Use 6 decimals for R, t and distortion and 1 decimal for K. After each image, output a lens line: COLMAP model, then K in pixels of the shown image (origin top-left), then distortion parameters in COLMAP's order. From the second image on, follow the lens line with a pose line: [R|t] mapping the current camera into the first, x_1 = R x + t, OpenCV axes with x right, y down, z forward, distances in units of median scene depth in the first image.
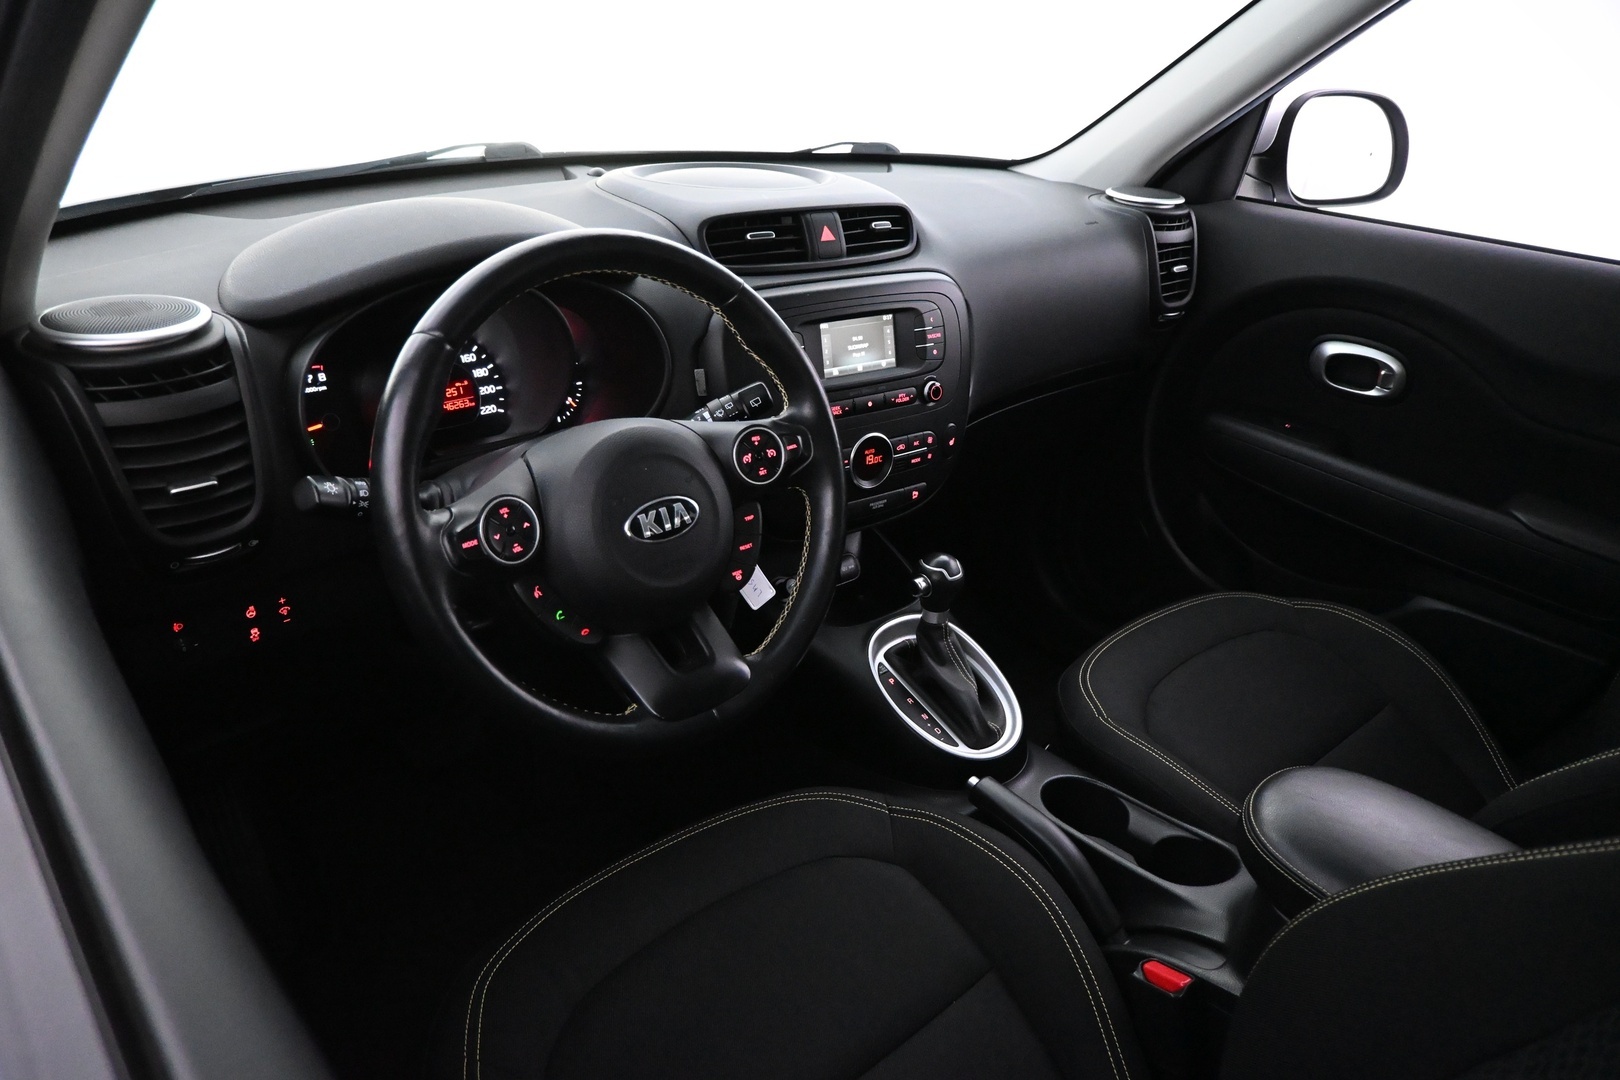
lens RADIAL K [[1103.6, 0, 826.9], [0, 1103.6, 532.4], [0, 0, 1]] dist [0.000067, 0.001811]
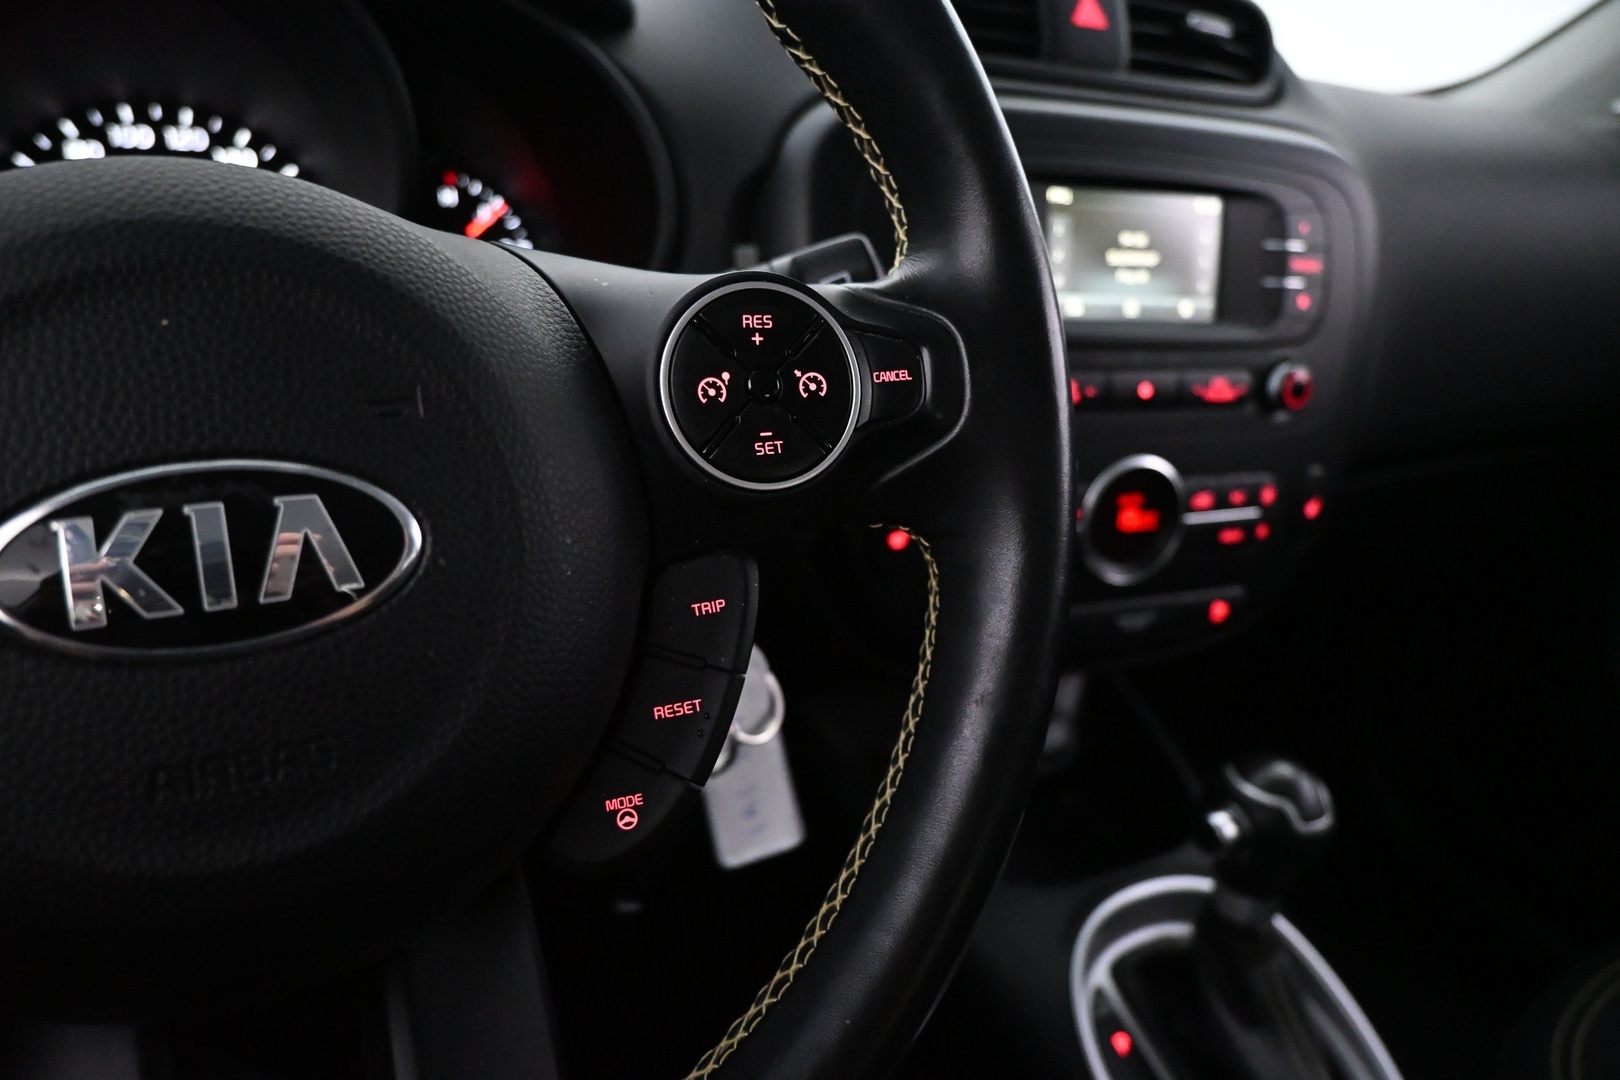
lens RADIAL K [[1103.6, 0, 813.1], [0, 1103.6, 542.3], [0, 0, 1]] dist [0.000067, 0.001811]
pose [[0.971253, 0.117540, -0.207006, 0.008598], [-0.133450, 0.988948, -0.064599, -0.011274], [0.197125, 0.090367, 0.976205, 0.544882]]
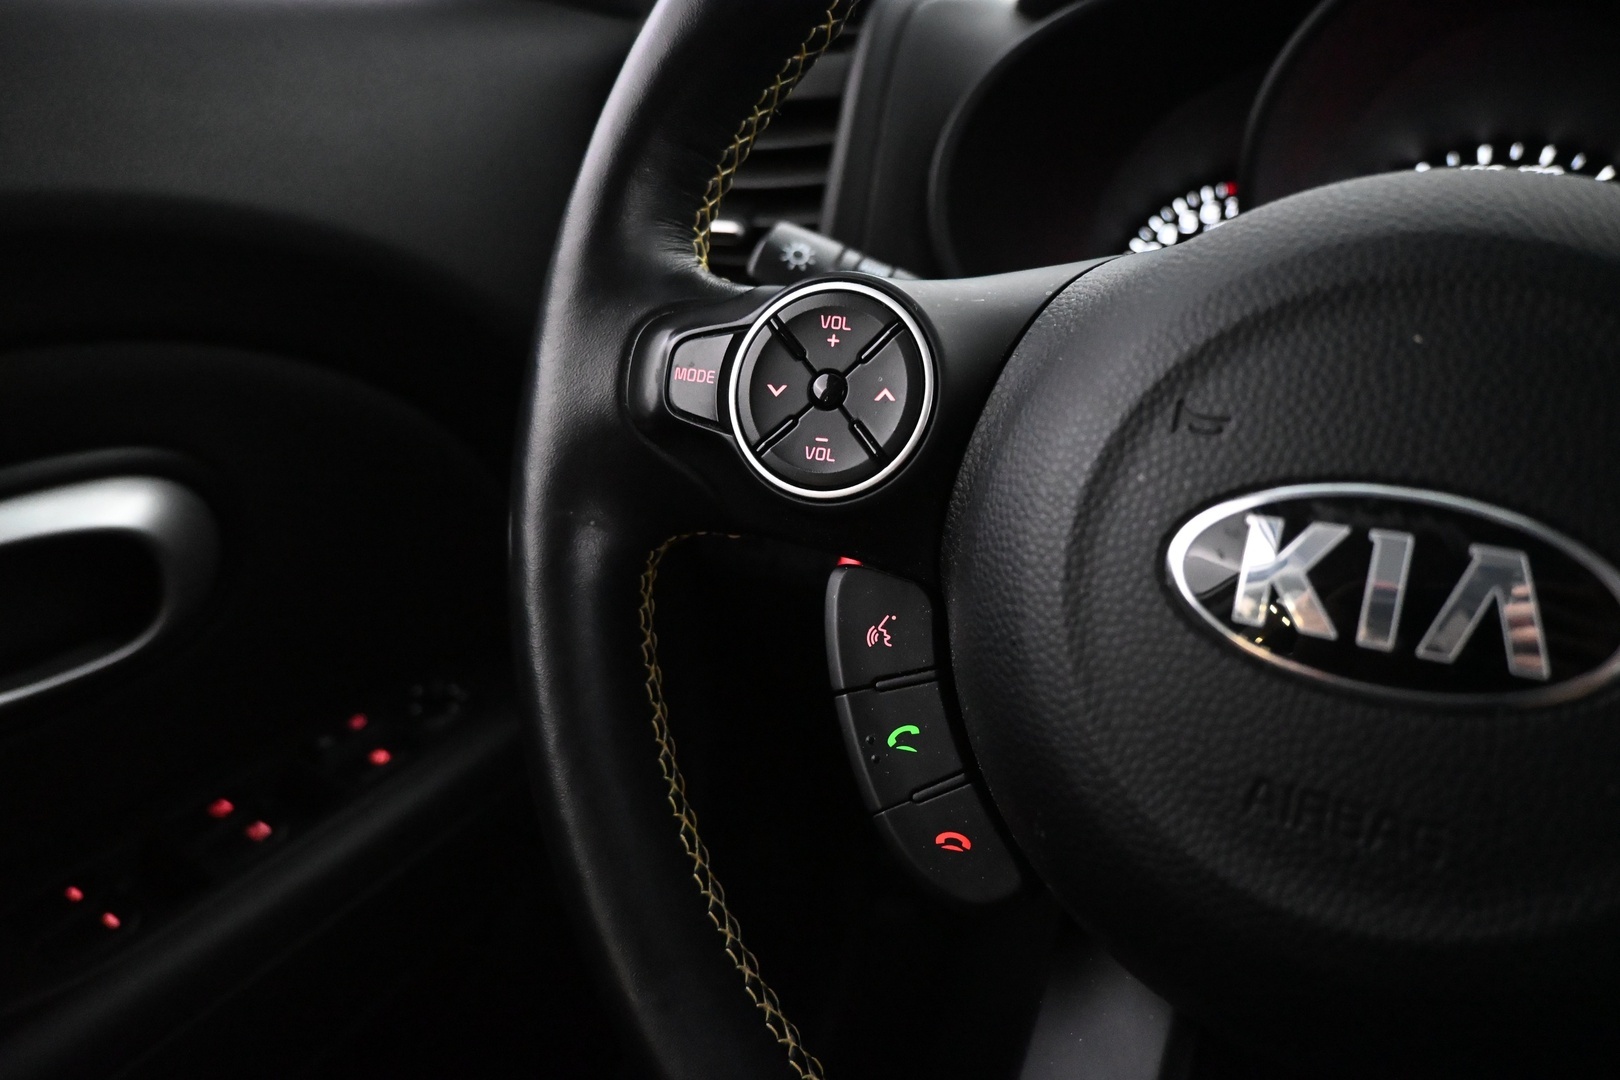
lens RADIAL K [[1103.6, 0, 814.5], [0, 1103.6, 533.9], [0, 0, 1]] dist [0.000067, 0.001811]
pose [[0.270392, 0.294440, -0.916621, 0.003960], [-0.387704, 0.904774, 0.176267, -0.011247], [0.881234, 0.307717, 0.358799, 0.560392]]
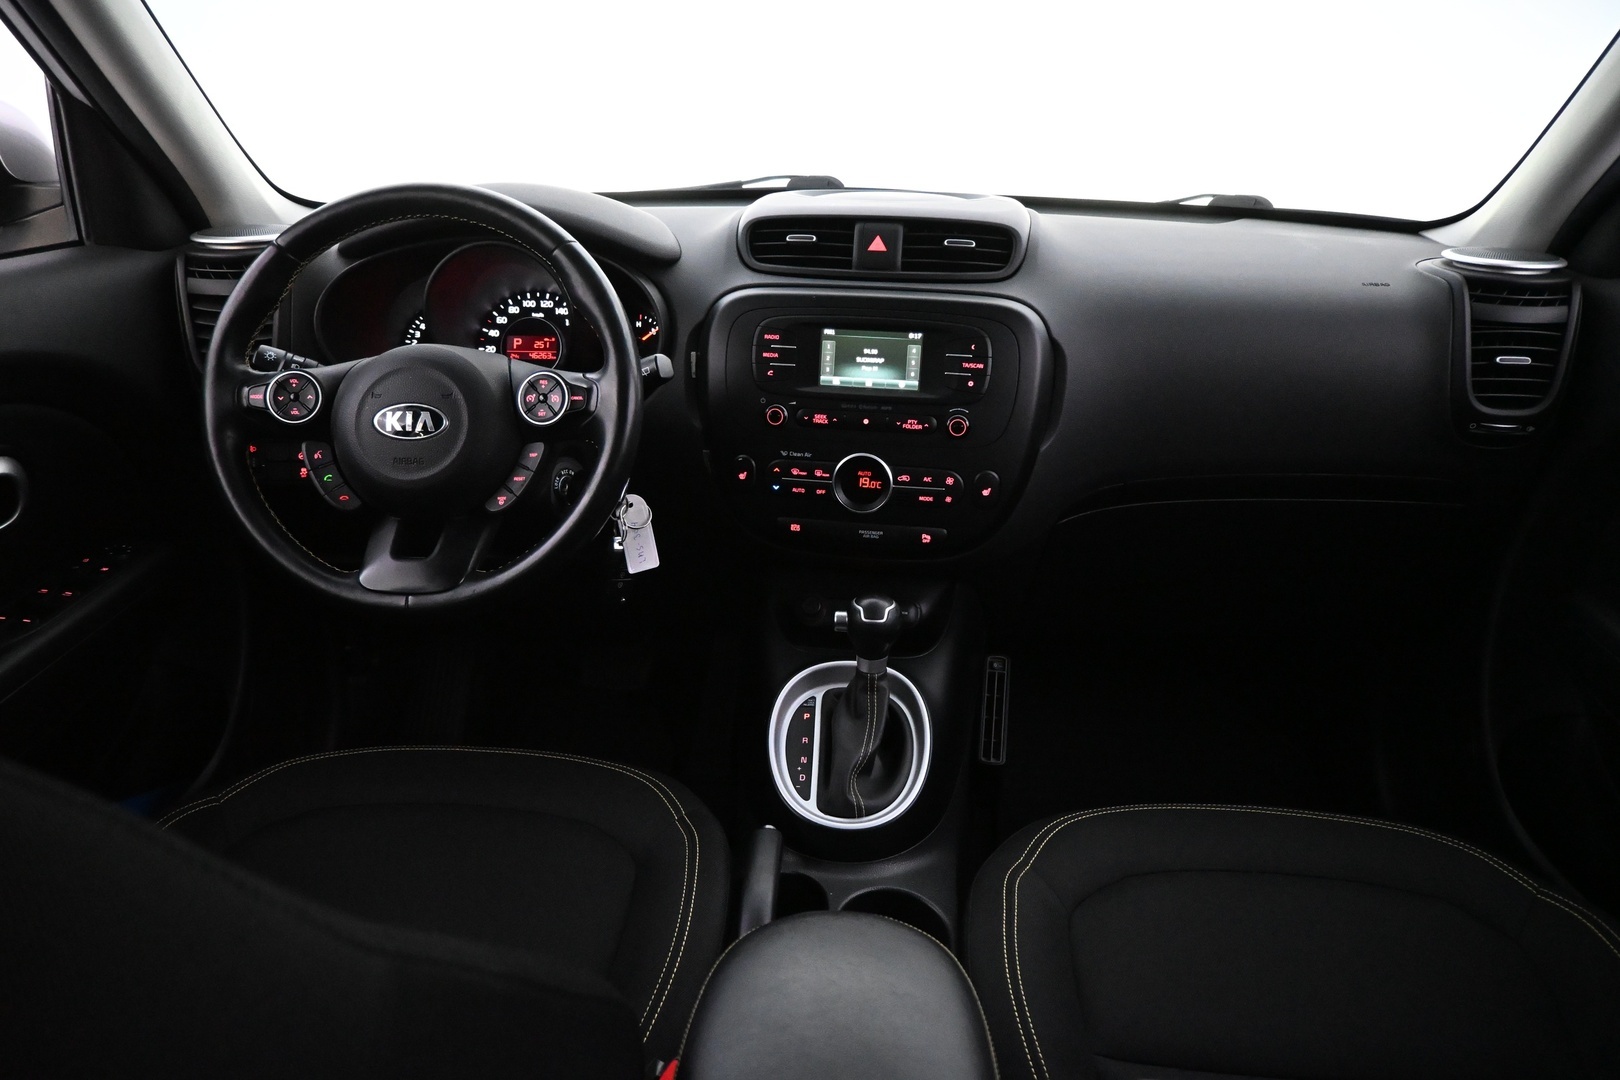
lens RADIAL K [[1103.6, 0, 813.5], [0, 1103.6, 530.7], [0, 0, 1]] dist [0.000067, 0.001811]
pose [[0.702888, 0.212238, -0.678899, 0.650503], [-0.285495, 0.958372, 0.004023, -0.018831], [0.651491, 0.190994, 0.734221, 0.299189]]
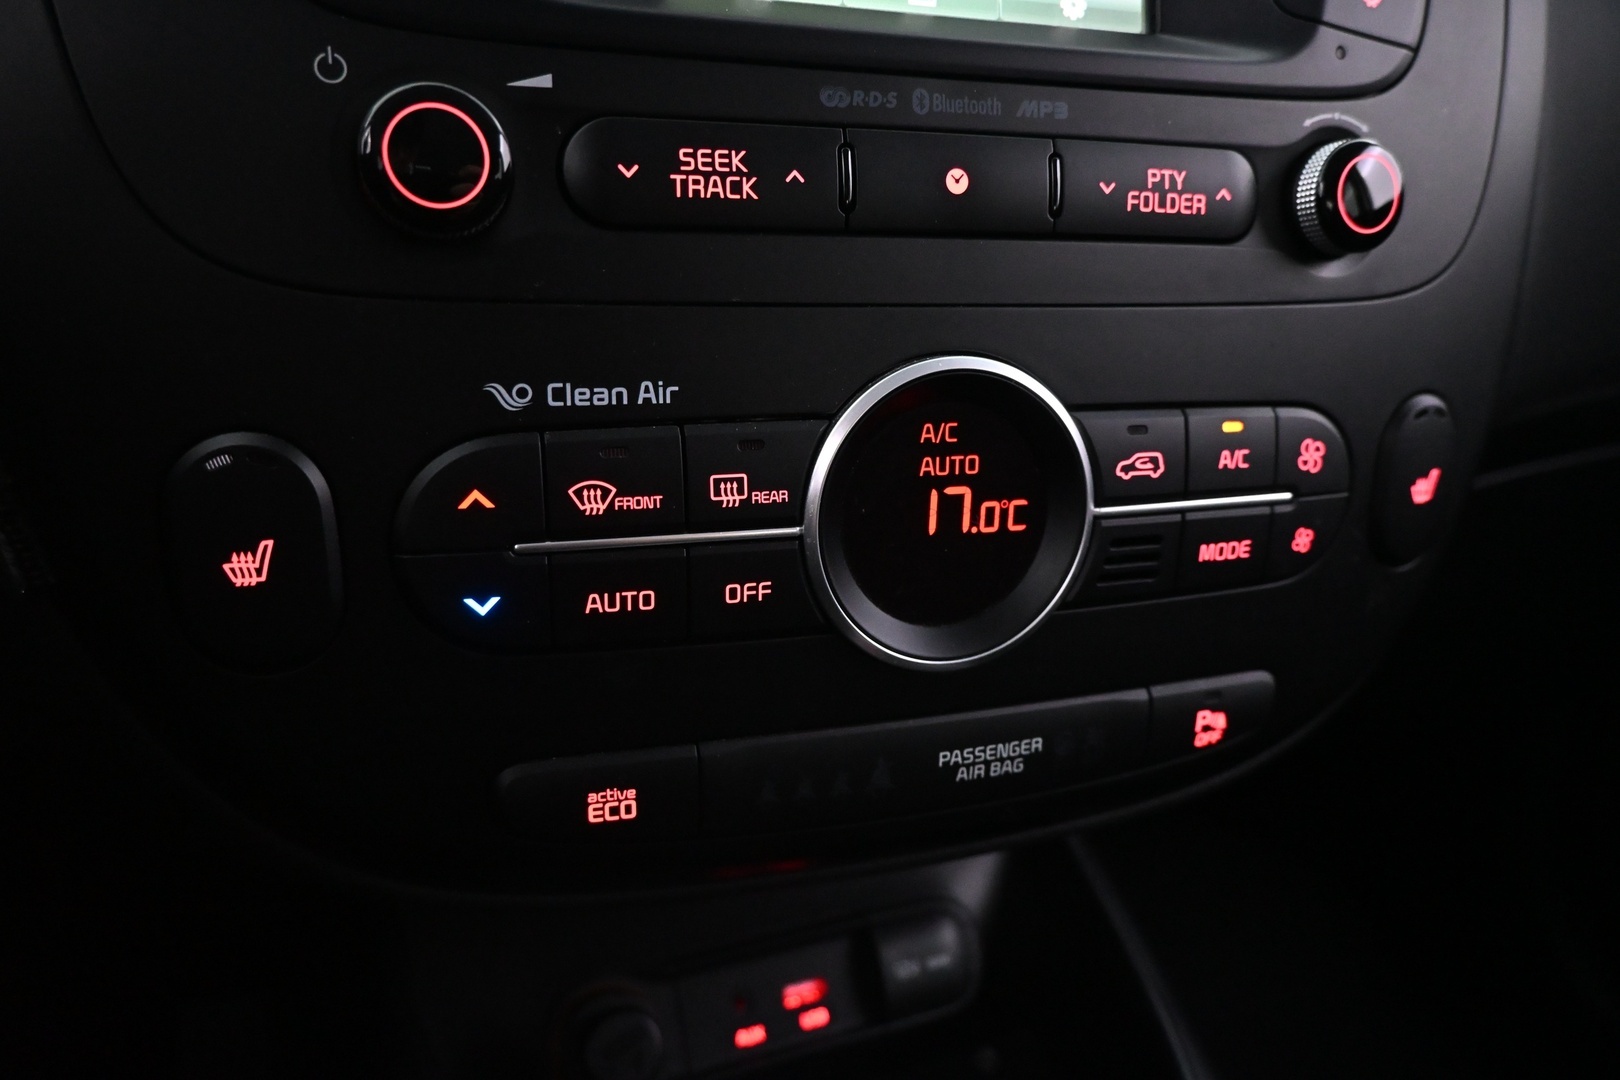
lens RADIAL K [[1103.6, 0, 810.7], [0, 1103.6, 540.8], [0, 0, 1]] dist [0.000067, 0.001811]
pose [[0.946963, 0.079441, -0.311368, 0.074627], [-0.119319, 0.986613, -0.111165, -0.038533], [0.298369, 0.142422, 0.943765, 0.825402]]
